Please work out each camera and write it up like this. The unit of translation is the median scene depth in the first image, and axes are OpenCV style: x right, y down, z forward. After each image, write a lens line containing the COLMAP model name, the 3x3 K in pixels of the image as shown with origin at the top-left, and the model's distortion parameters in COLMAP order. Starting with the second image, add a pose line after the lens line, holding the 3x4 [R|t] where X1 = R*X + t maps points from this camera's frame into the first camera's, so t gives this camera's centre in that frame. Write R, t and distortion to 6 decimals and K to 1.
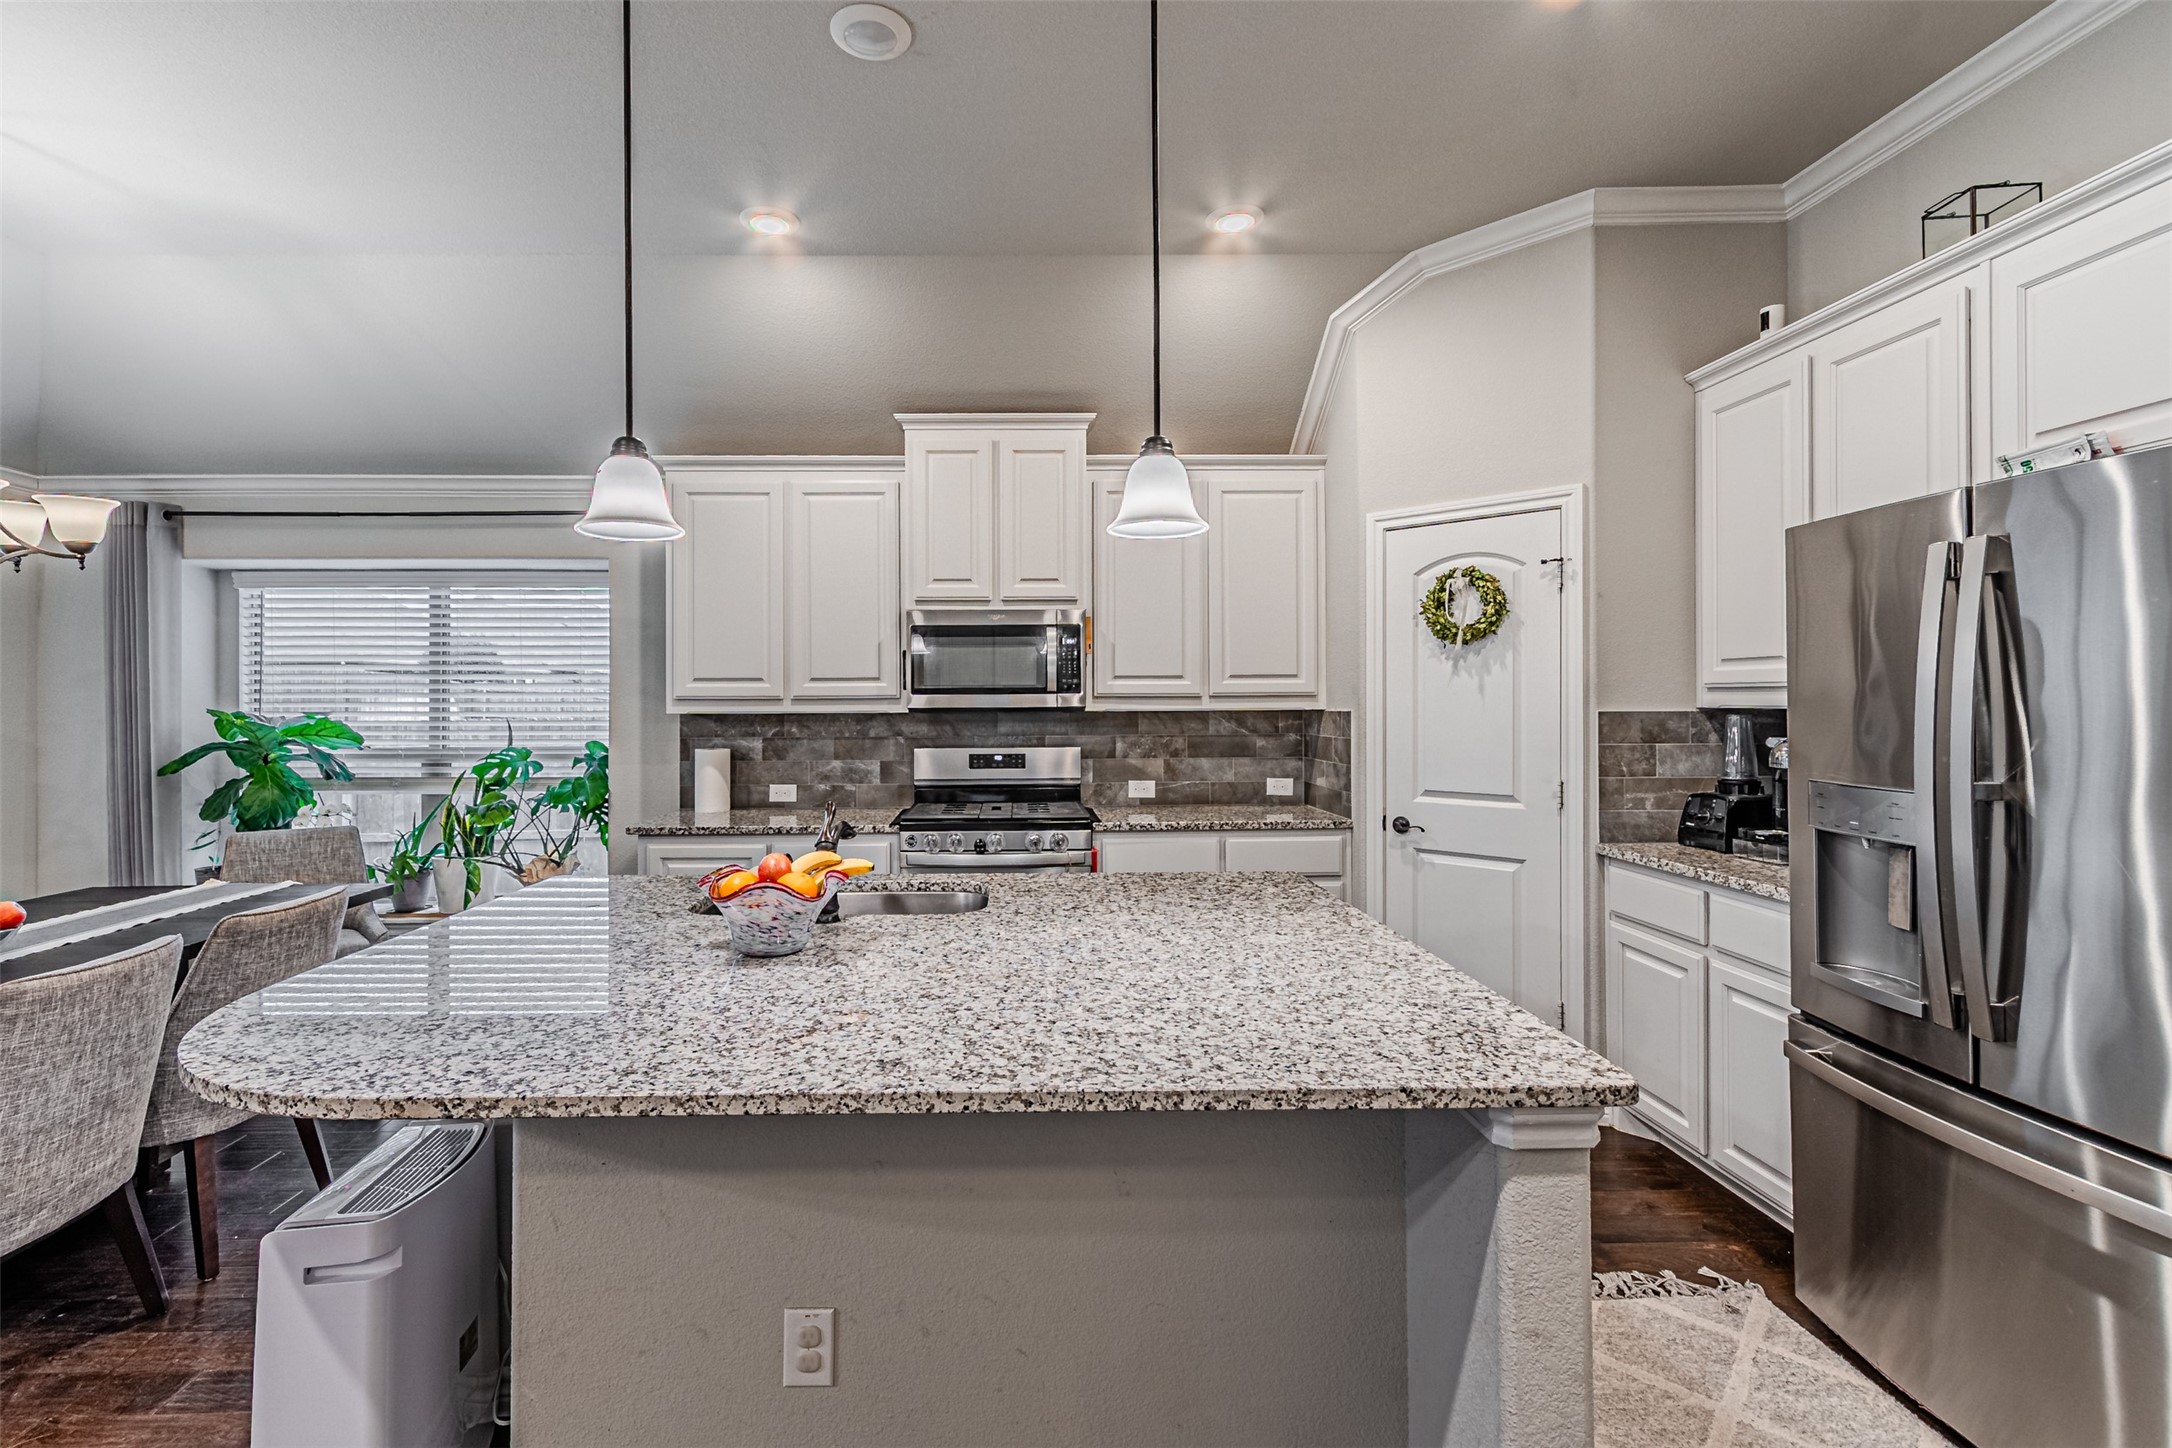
lens RADIAL K [[969.1, 0, 1082.8], [0, 969.1, 700.6], [0, 0, 1]] dist [0.003259, 0.000603]
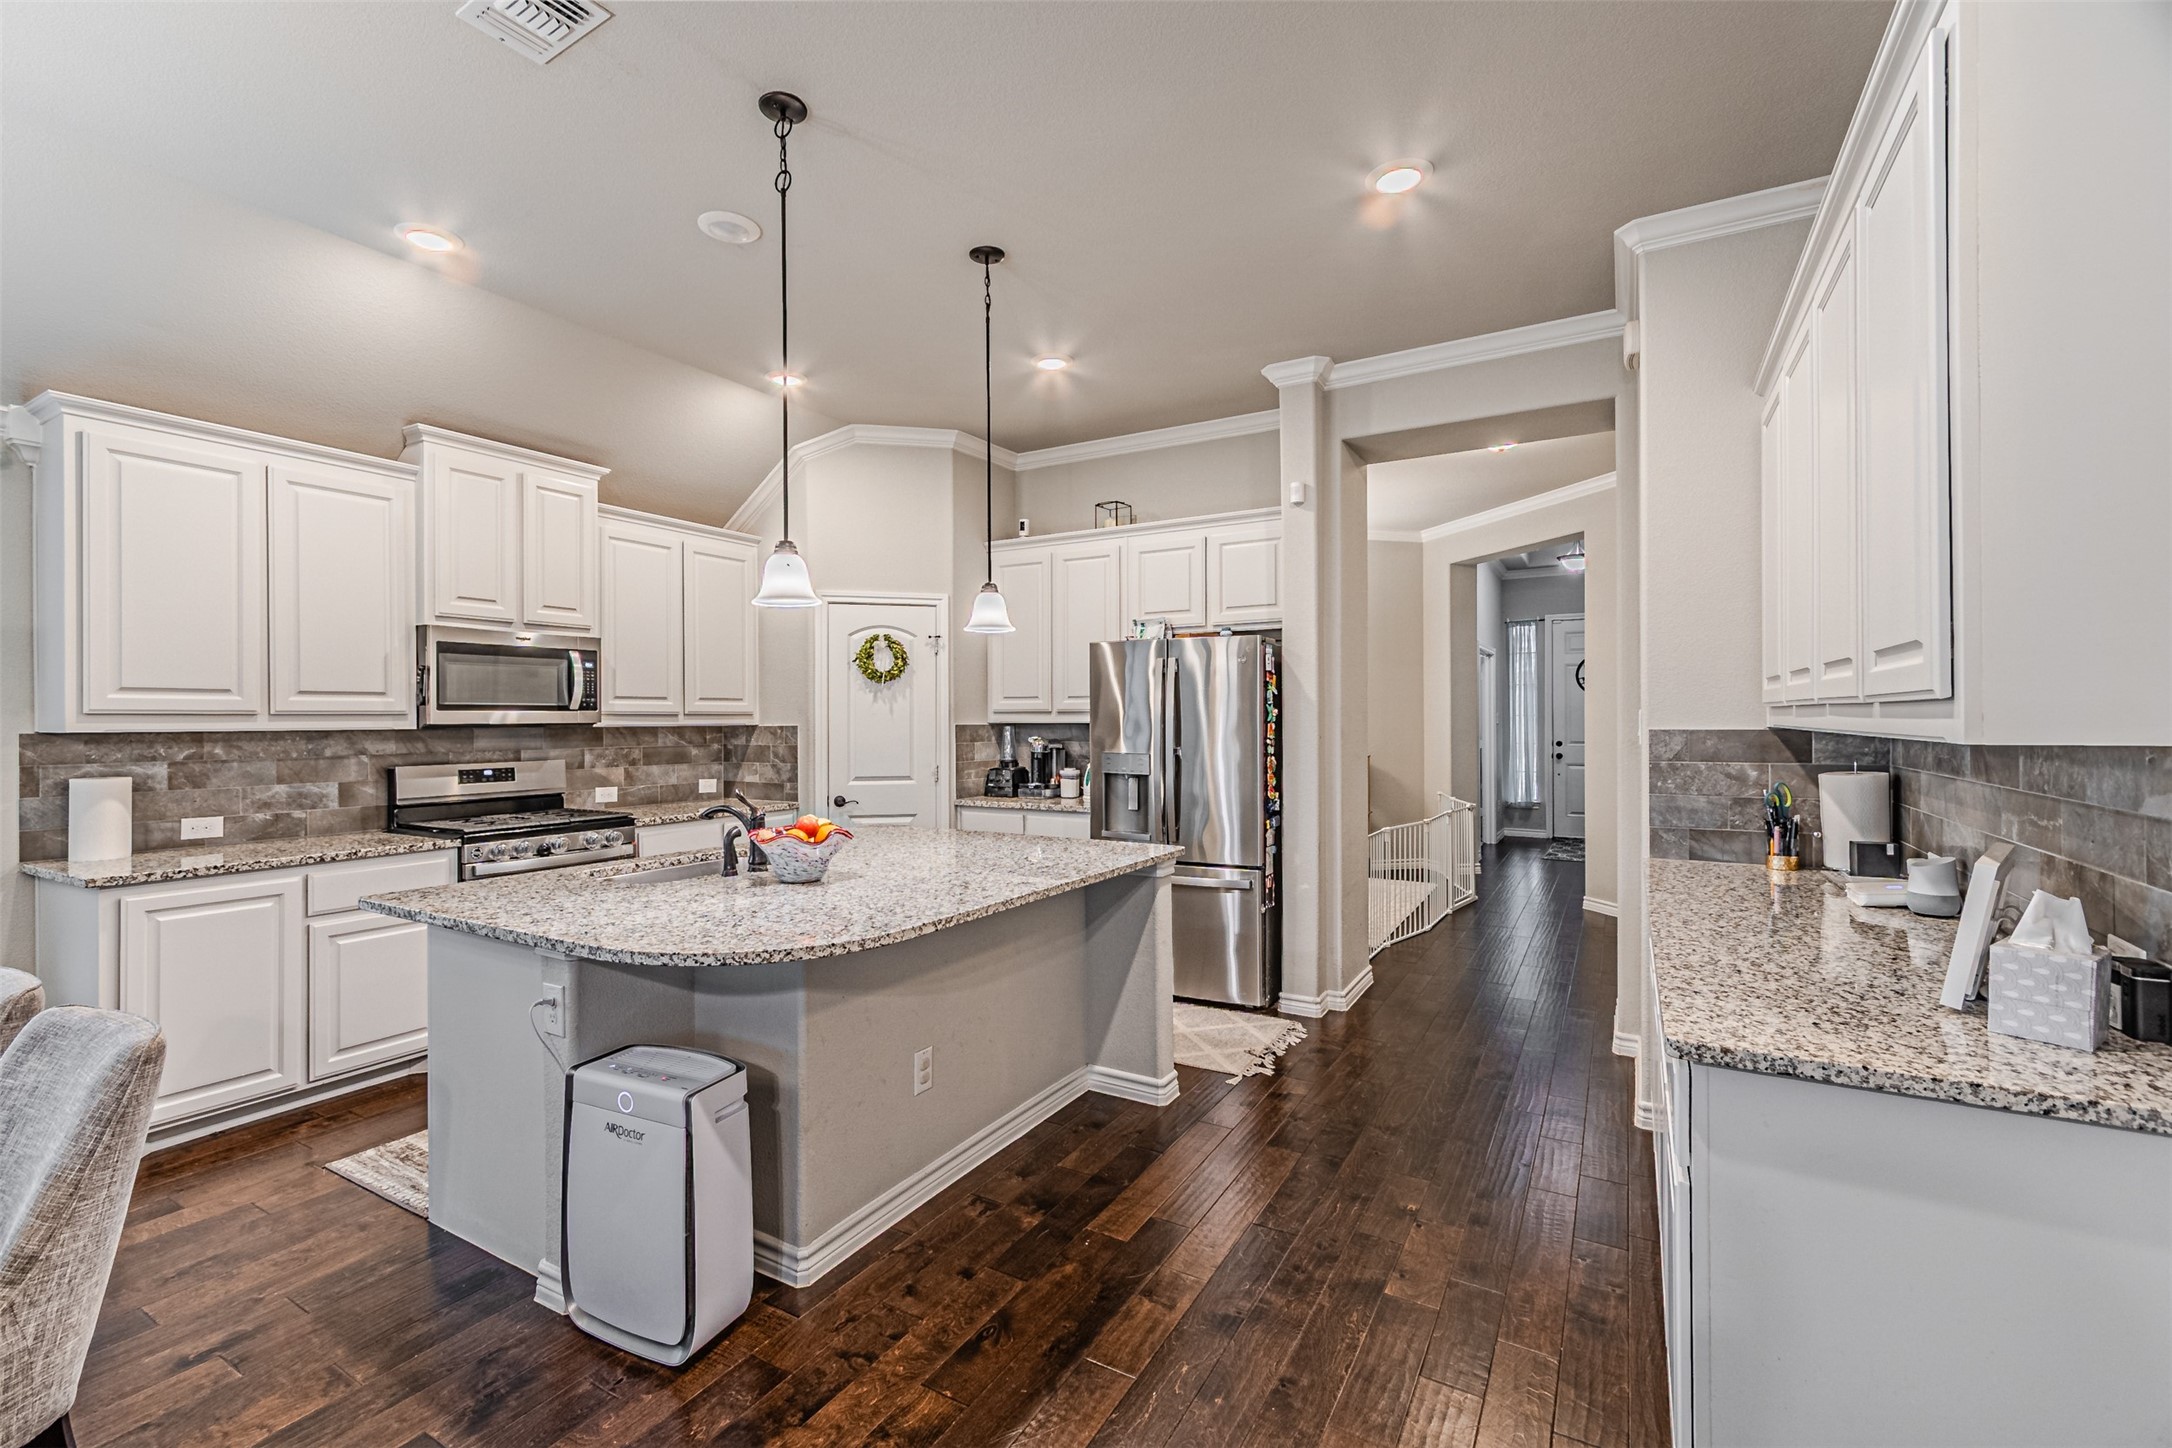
lens RADIAL K [[969.1, 0, 1077.3], [0, 969.1, 724.5], [0, 0, 1]] dist [0.003259, 0.000603]
pose [[0.510210, -0.002174, 0.860047, -0.691345], [-0.001252, 0.999994, 0.003270, 0.003741], [-0.860049, -0.002745, 0.510204, -0.071793]]
